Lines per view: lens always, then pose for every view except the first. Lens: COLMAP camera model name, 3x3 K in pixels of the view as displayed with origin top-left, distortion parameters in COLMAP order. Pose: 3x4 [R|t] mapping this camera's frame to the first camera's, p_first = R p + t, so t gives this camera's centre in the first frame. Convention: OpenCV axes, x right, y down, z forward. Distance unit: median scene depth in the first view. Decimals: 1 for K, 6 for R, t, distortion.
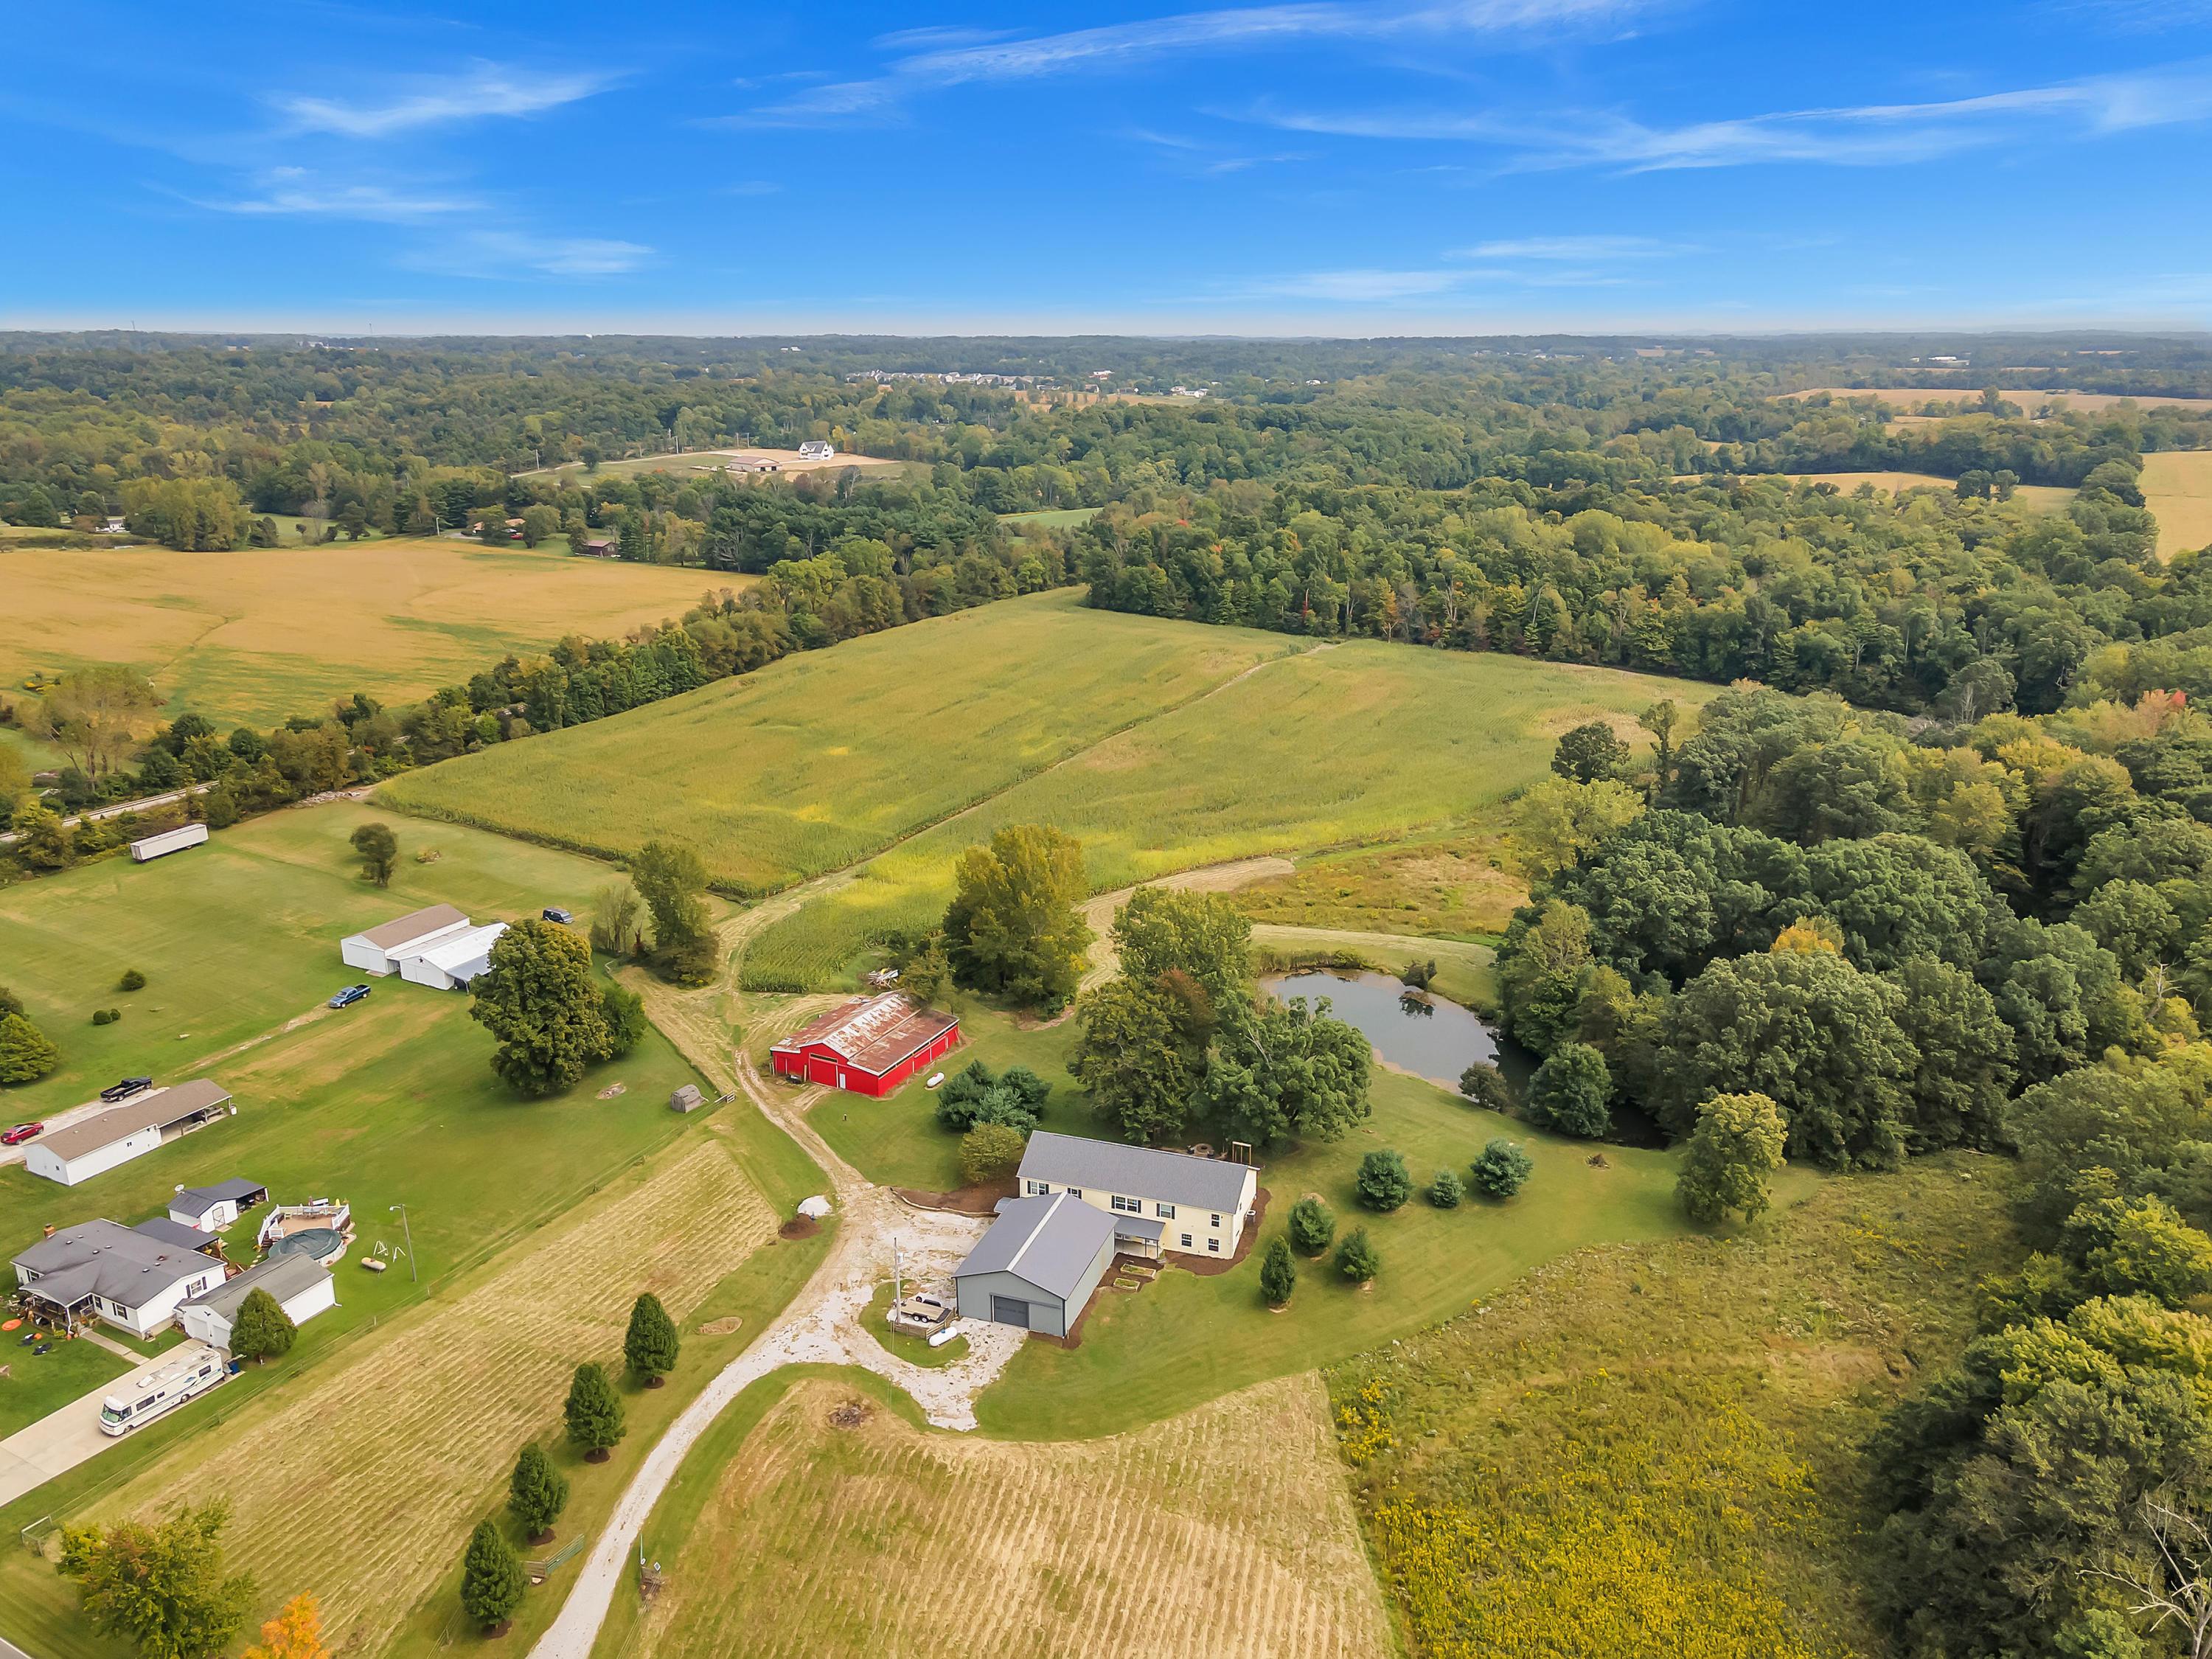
lens RADIAL K [[1633.1, 0, 1100.7], [0, 1633.1, 828.5], [0, 0, 1]] dist [0.021928, 0.043944]
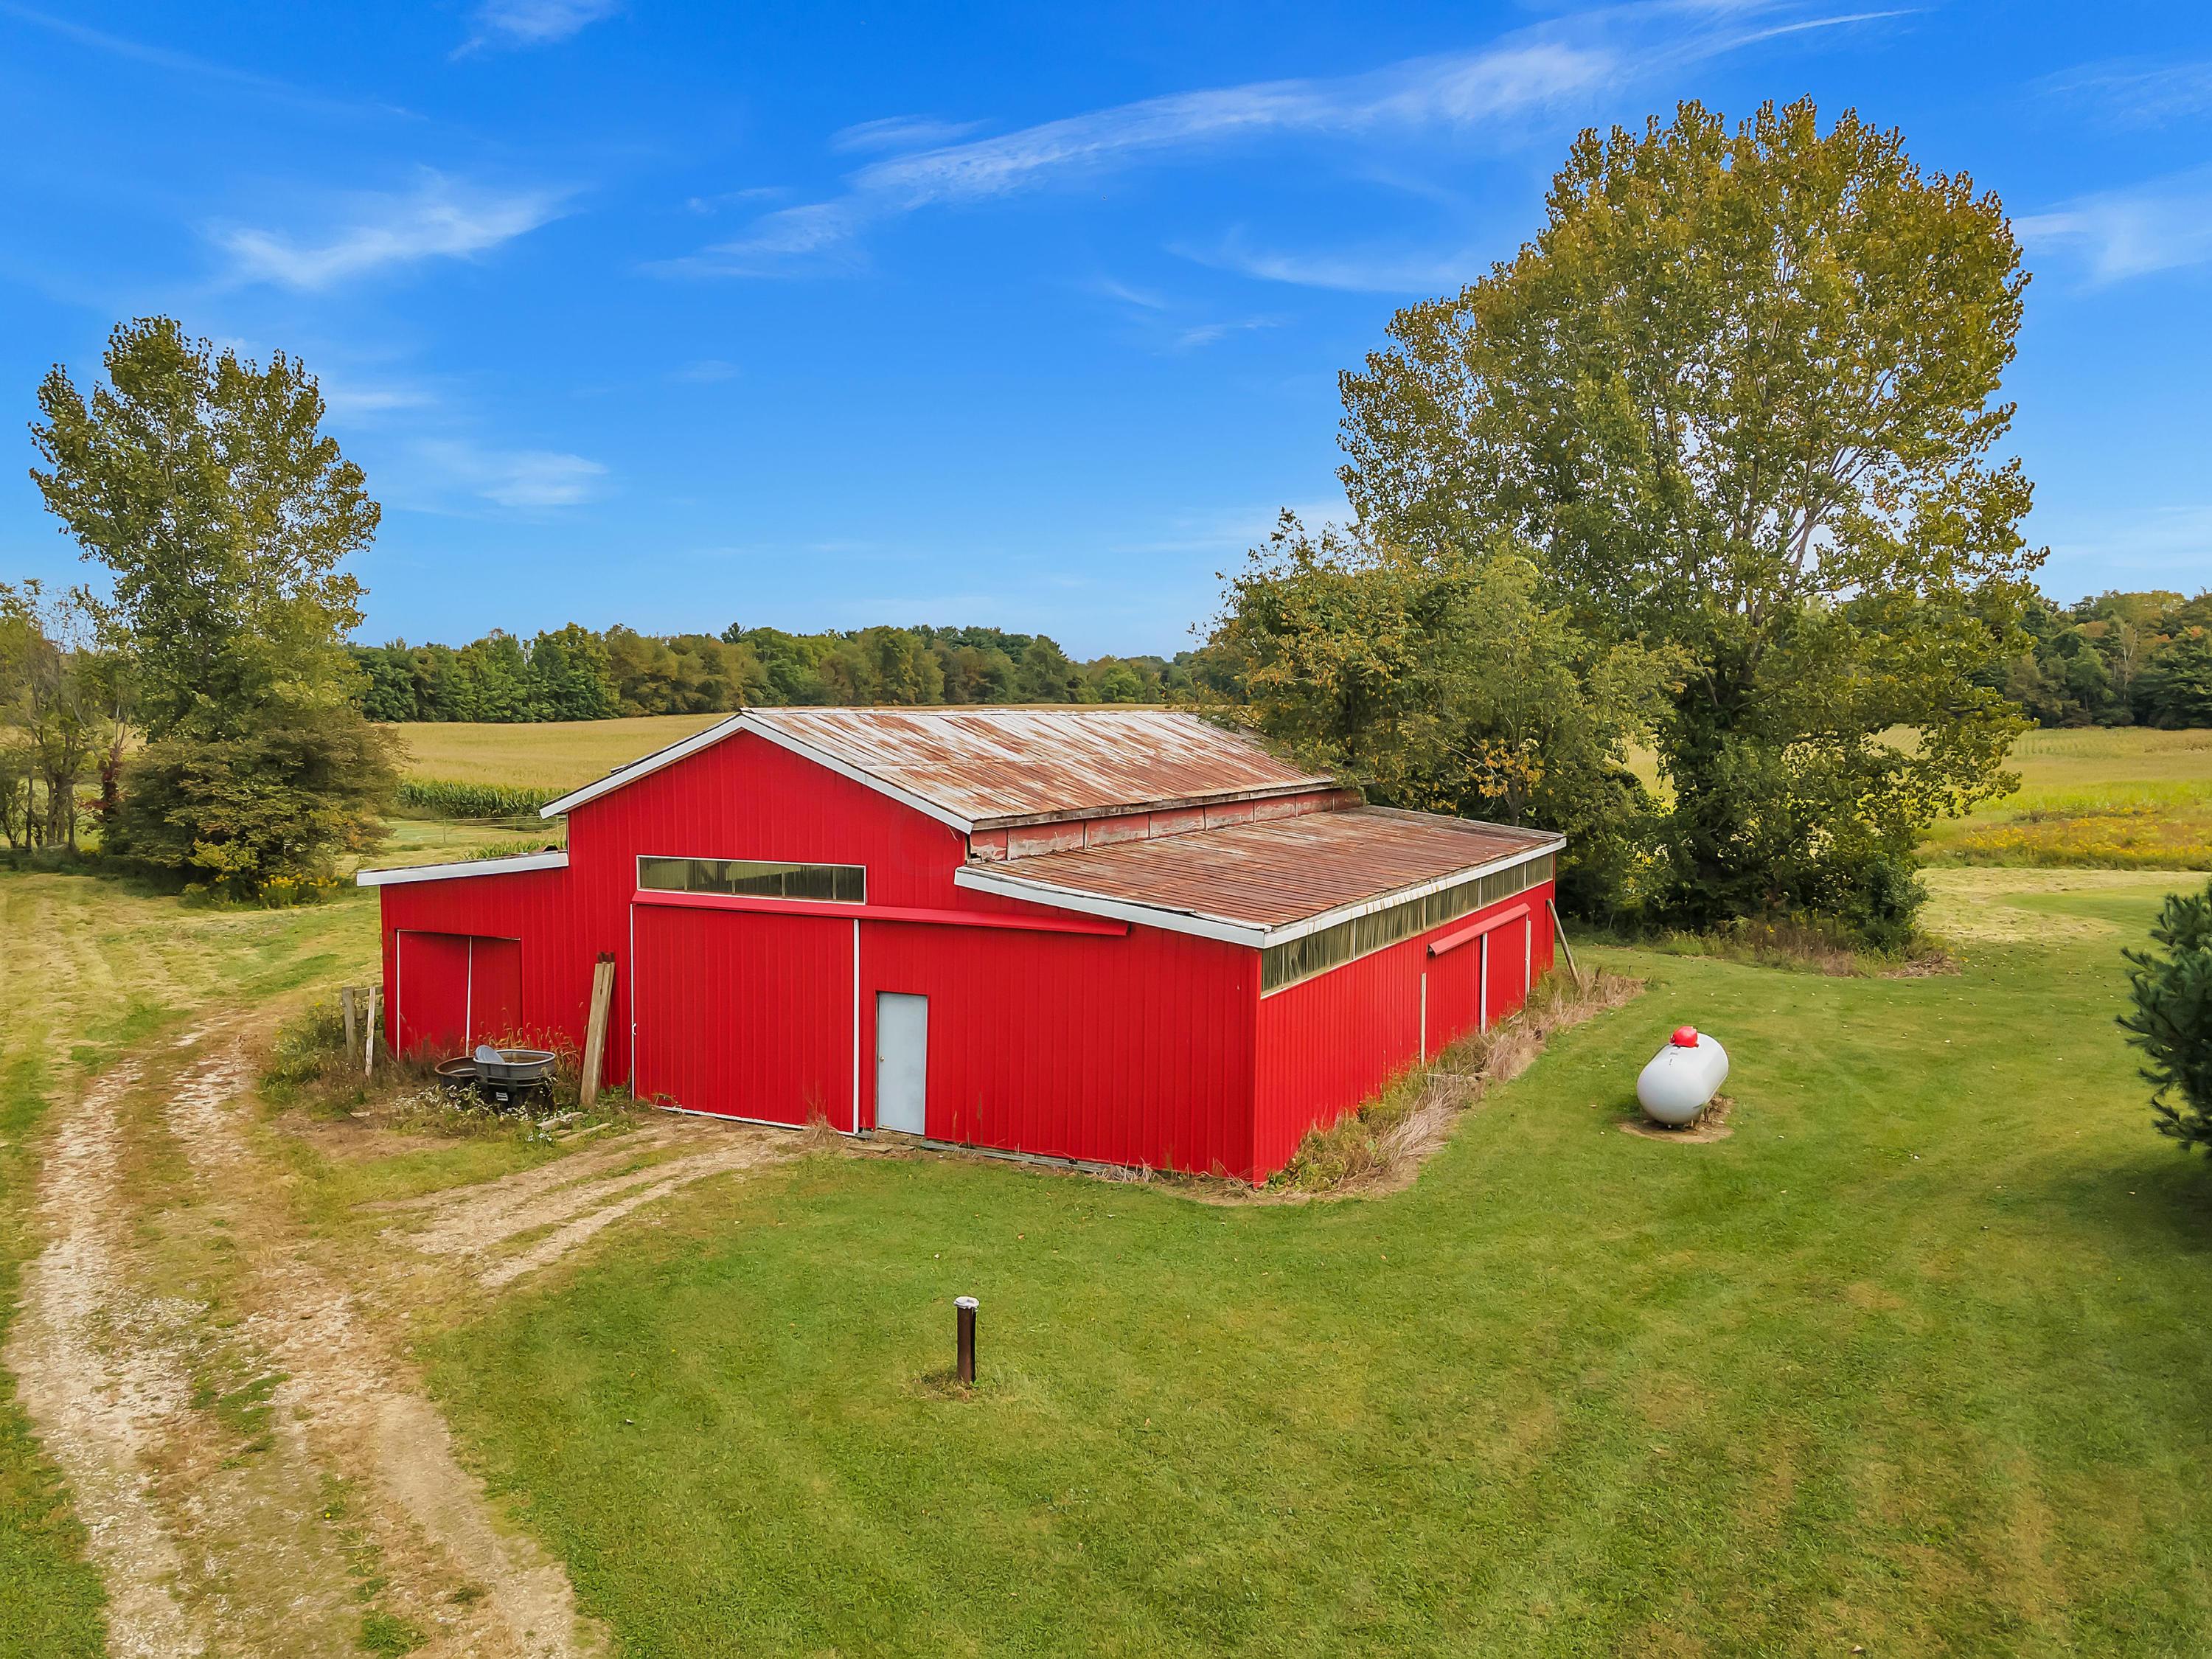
lens RADIAL K [[1633.1, 0, 1100.7], [0, 1633.1, 828.5], [0, 0, 1]] dist [0.021928, 0.043944]
pose [[0.999980, 0.003258, 0.005338, -0.125796], [-0.001955, 0.973670, -0.227956, 0.143152], [-0.005940, 0.227941, 0.973657, 0.769084]]
